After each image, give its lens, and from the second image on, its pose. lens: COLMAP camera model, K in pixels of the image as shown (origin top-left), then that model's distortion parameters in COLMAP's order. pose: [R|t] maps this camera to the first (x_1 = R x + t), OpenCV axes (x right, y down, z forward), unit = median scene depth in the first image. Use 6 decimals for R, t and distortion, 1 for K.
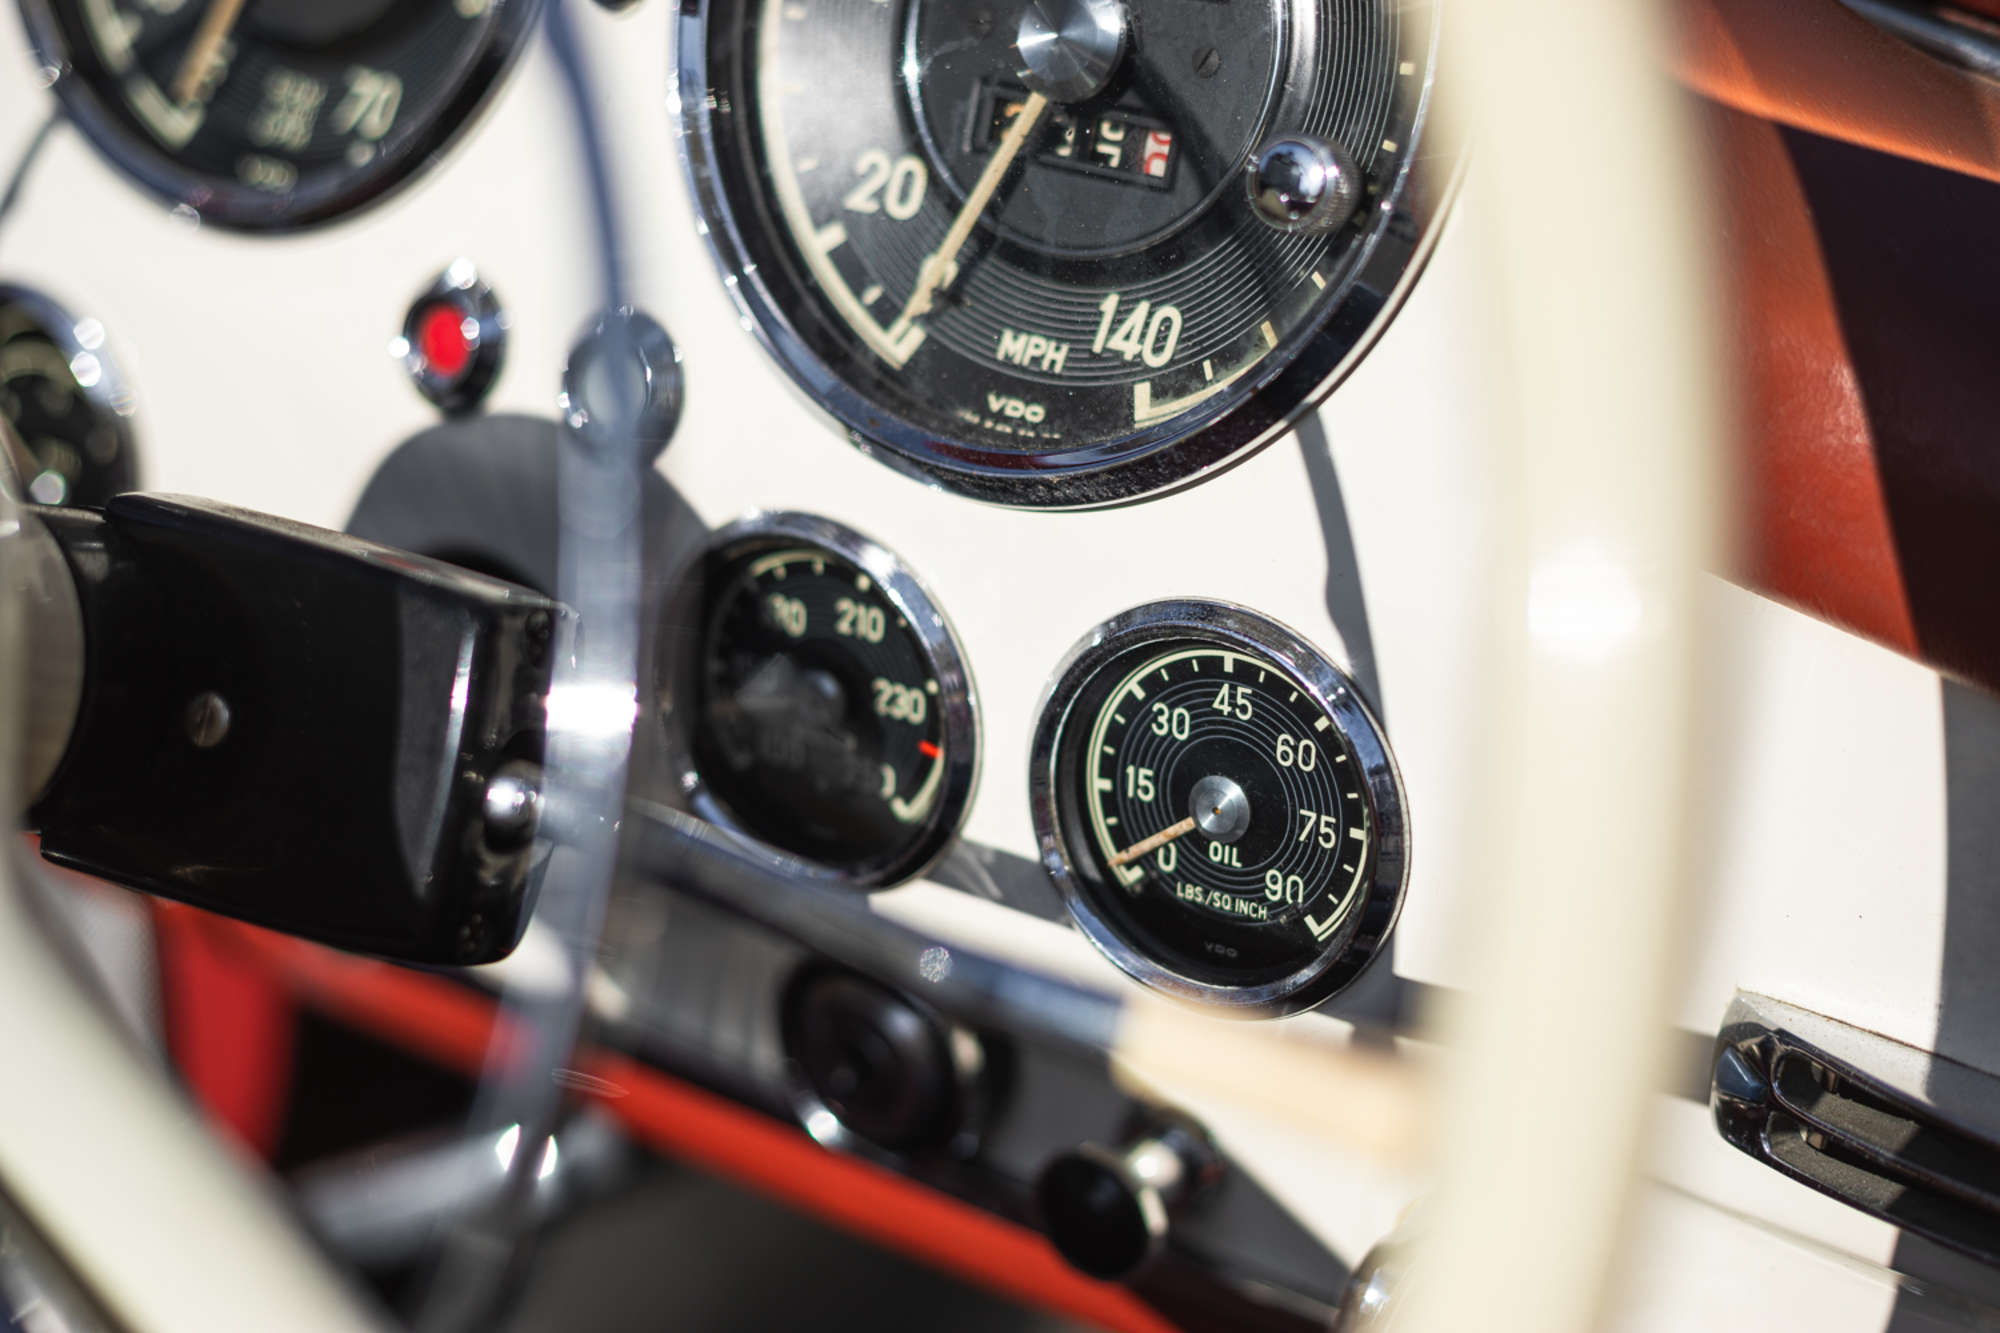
lens RADIAL K [[3029.6, 0, 1009.1], [0, 3029.6, 659.4], [0, 0, 1]] dist [-0.137144, 0.000000]
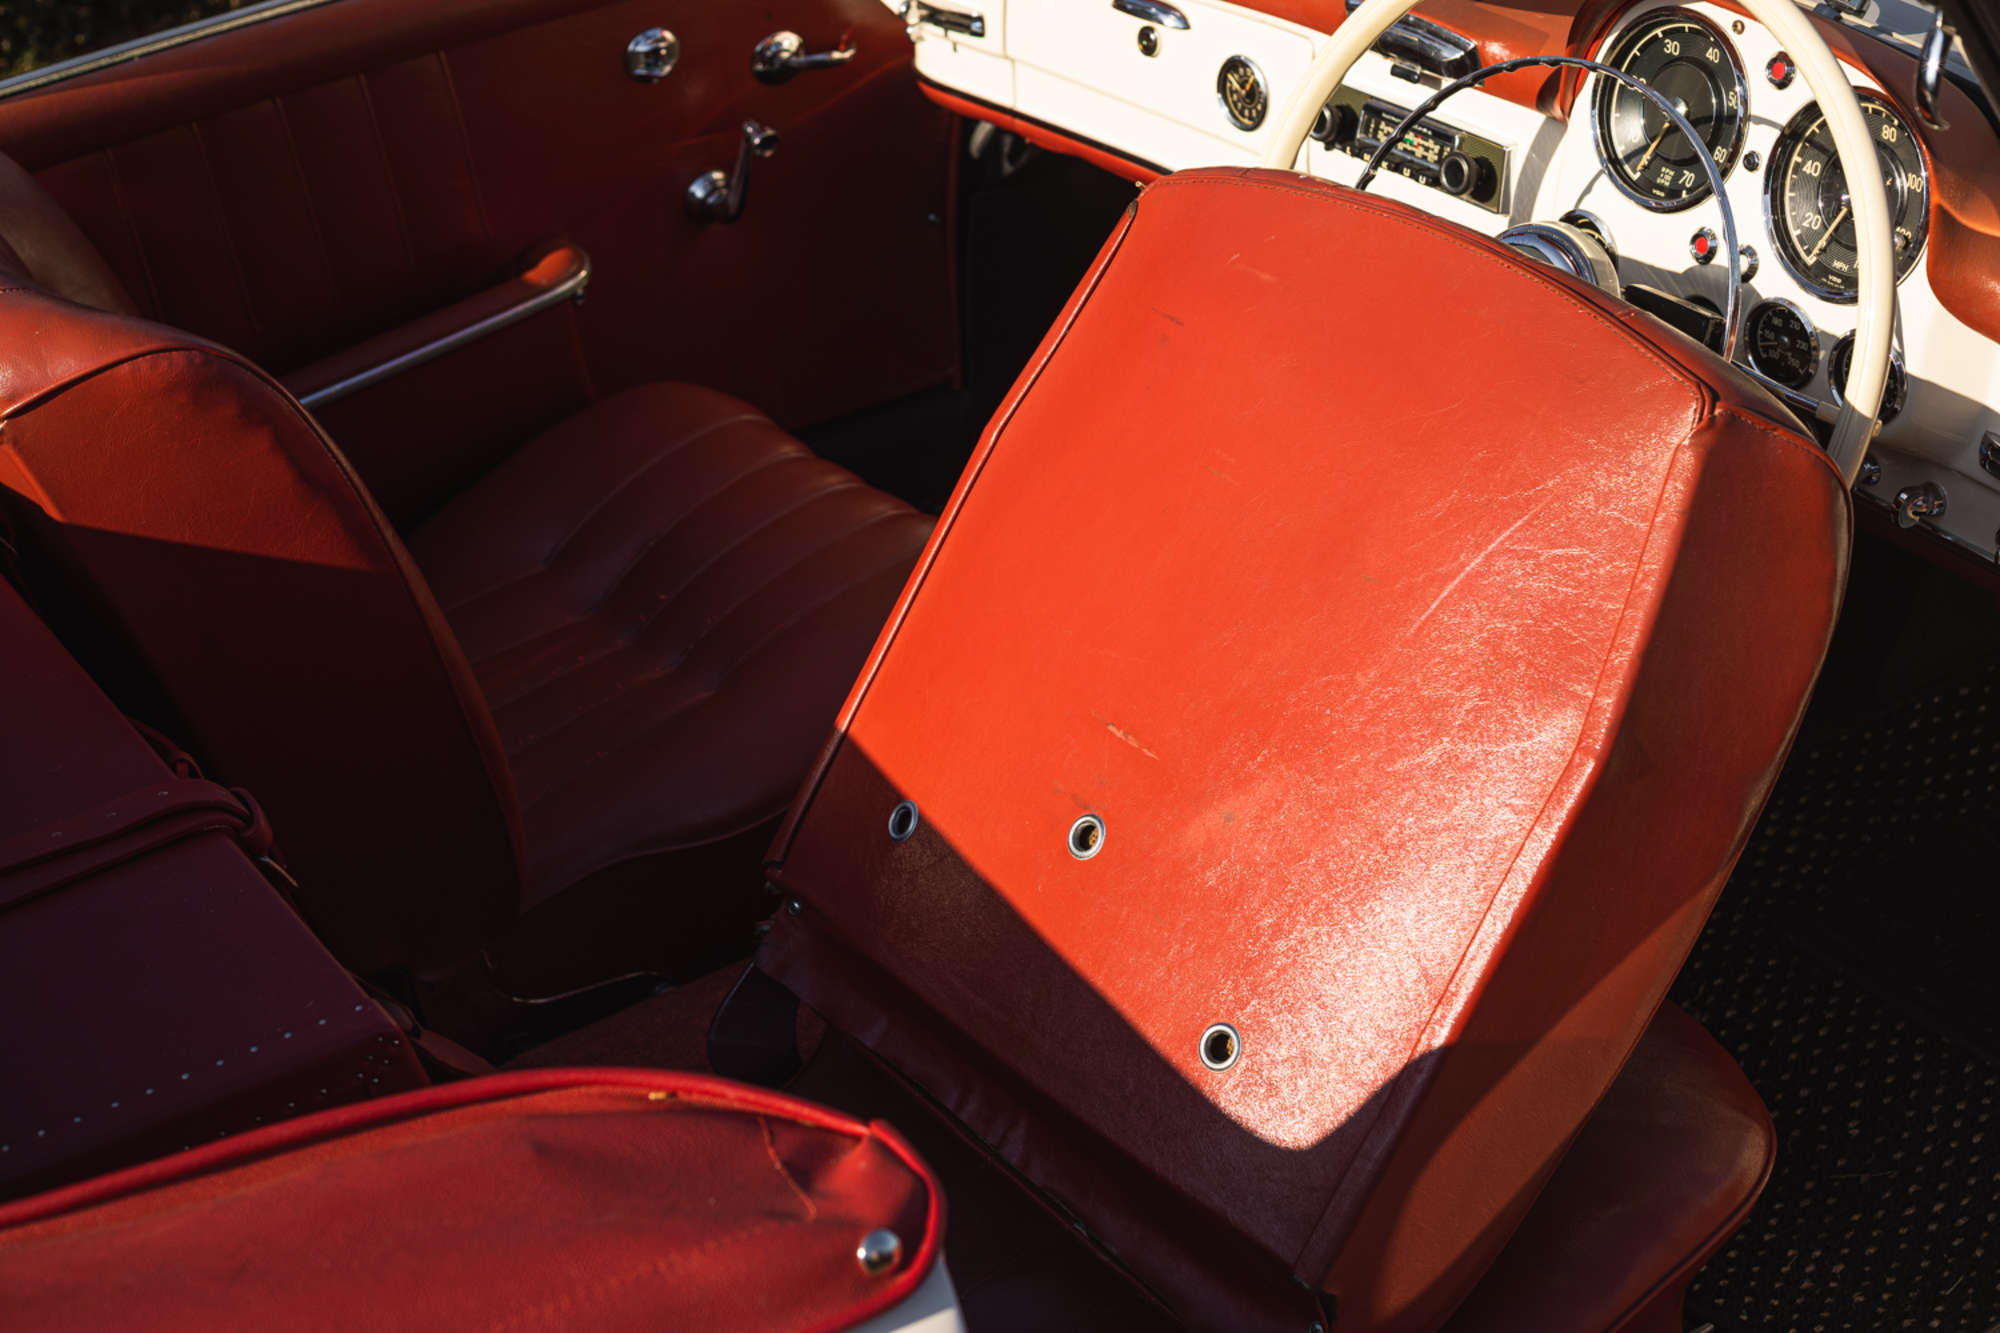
lens RADIAL K [[3029.6, 0, 1005.7], [0, 3029.6, 680.3], [0, 0, 1]] dist [-0.137144, 0.000000]
pose [[0.924413, 0.126270, -0.359884, 0.512485], [-0.075521, 0.985522, 0.151796, -0.077621], [0.373841, -0.113144, 0.920566, -3.395916]]
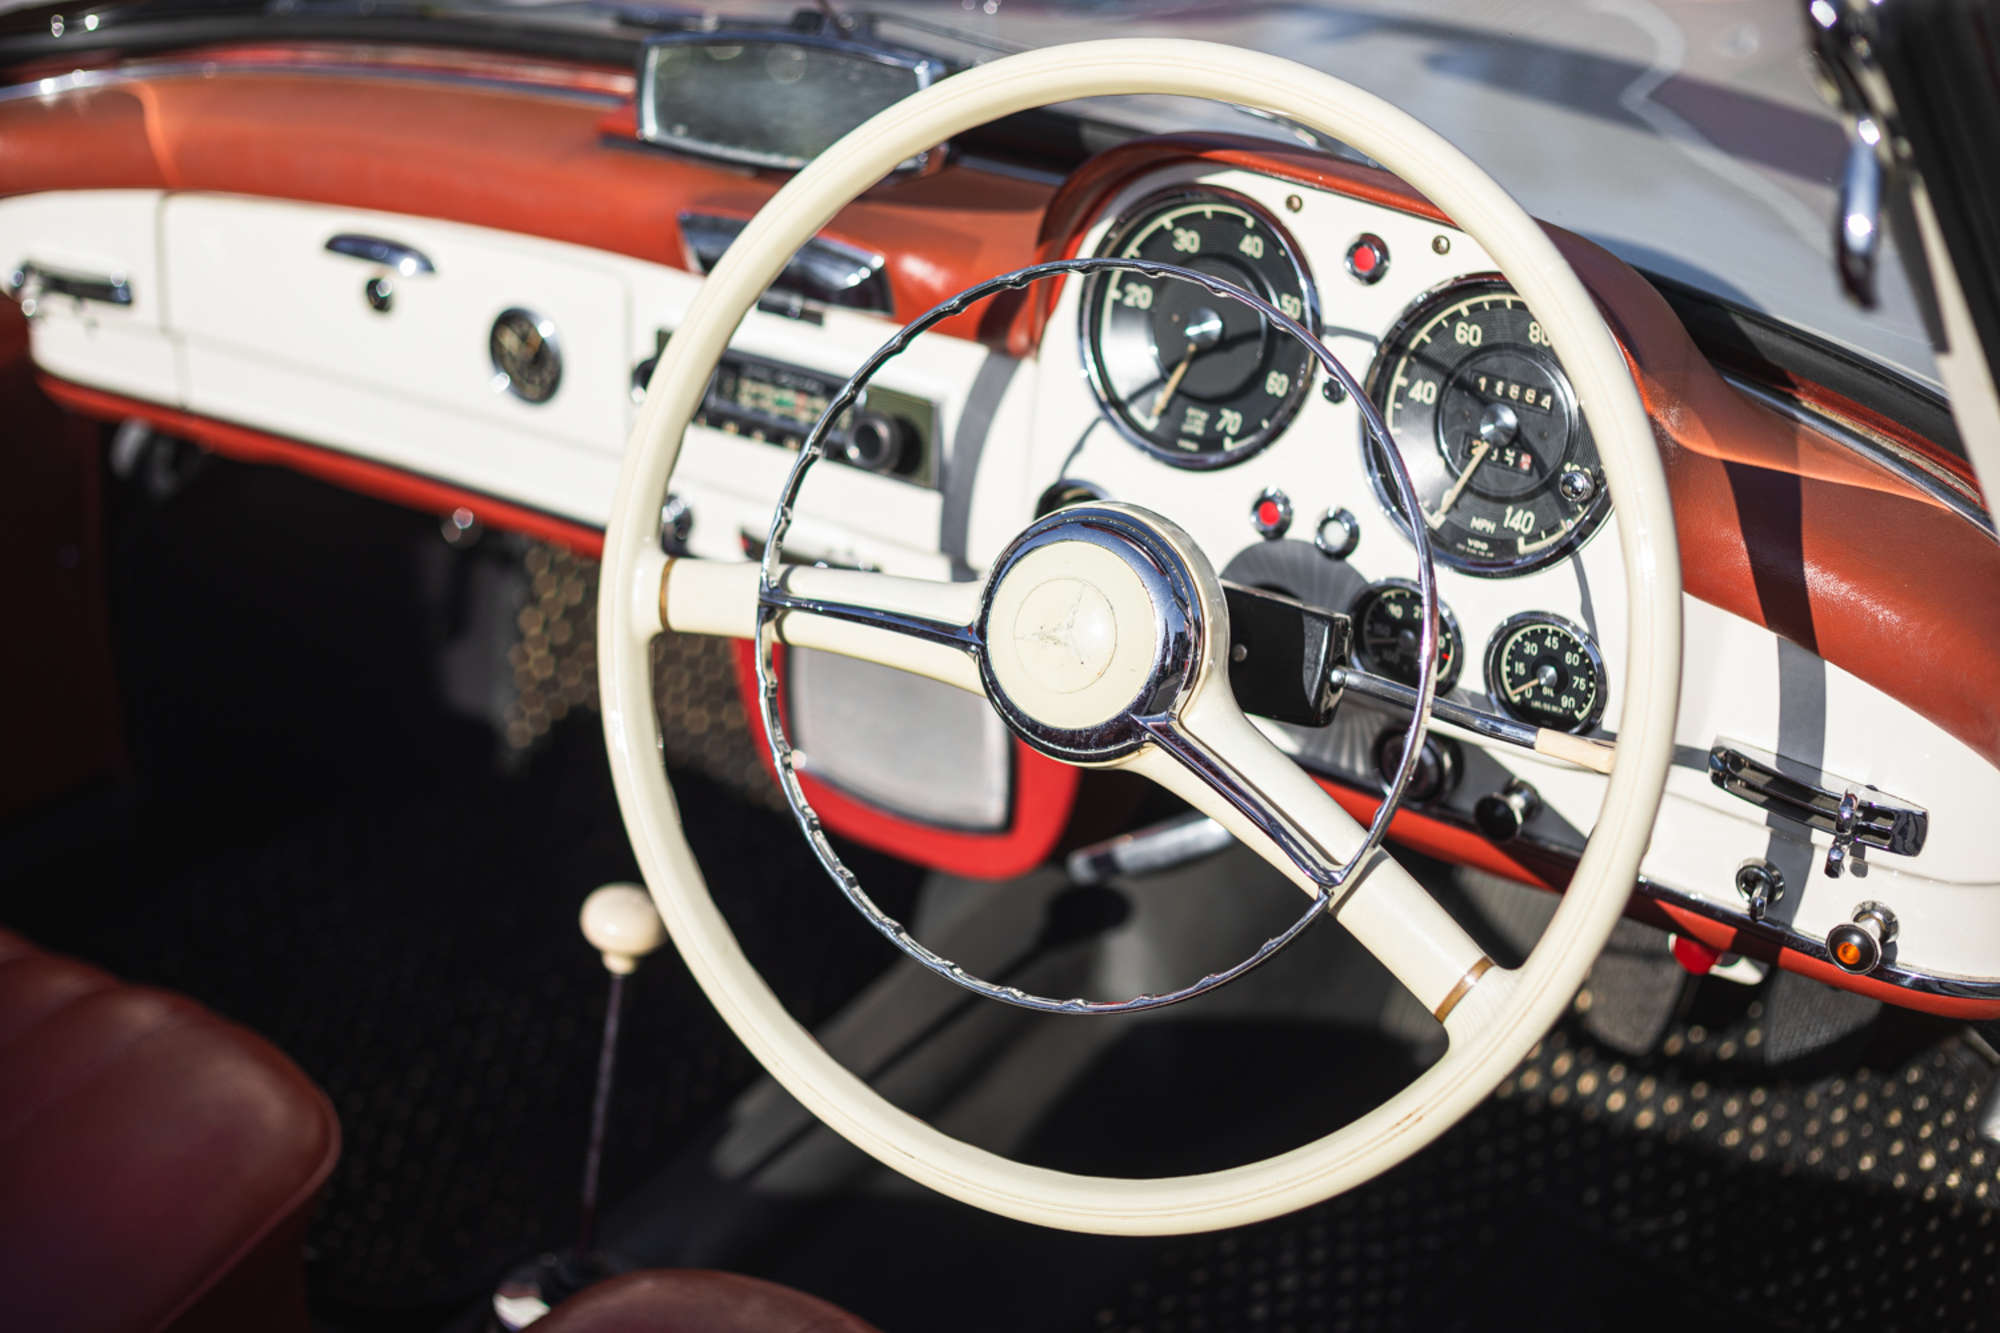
lens RADIAL K [[3029.6, 0, 995.9], [0, 3029.6, 663.8], [0, 0, 1]] dist [-0.137144, 0.000000]
pose [[0.997678, -0.007326, -0.067707, -0.275881], [0.011019, 0.998463, 0.054320, -0.133779], [0.067205, -0.054939, 0.996225, -2.049884]]
